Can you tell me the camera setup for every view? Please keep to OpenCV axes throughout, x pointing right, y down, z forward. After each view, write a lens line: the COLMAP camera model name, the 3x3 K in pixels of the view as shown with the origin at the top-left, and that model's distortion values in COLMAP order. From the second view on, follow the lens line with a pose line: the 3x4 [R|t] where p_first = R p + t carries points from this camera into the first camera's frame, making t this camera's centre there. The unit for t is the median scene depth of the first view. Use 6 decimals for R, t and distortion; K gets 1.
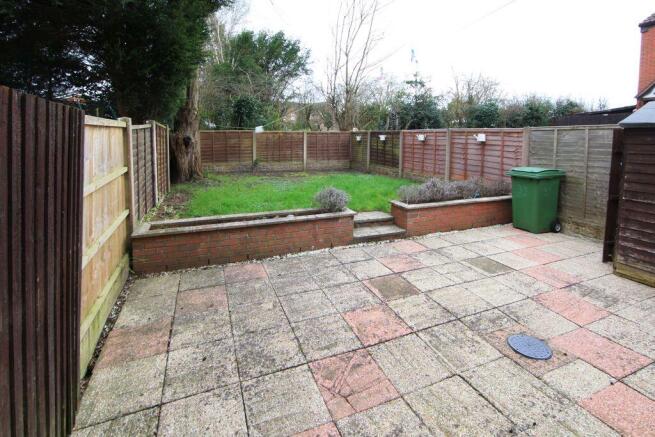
lens RADIAL K [[258.8, 0, 327.5], [0, 258.8, 218.5], [0, 0, 1]] dist [-0.009040, 0.000081]
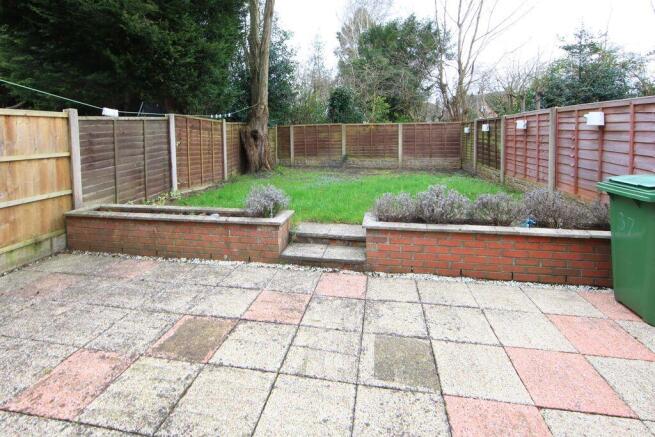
lens RADIAL K [[276.5, 0, 349.1], [0, 276.5, 208.8], [0, 0, 1]] dist [-0.009827, 0.000180]
pose [[0.874737, 0.113469, -0.471127, 0.528786], [-0.132269, 0.991190, -0.006858, -0.065375], [0.466198, 0.068315, 0.882039, 0.319479]]
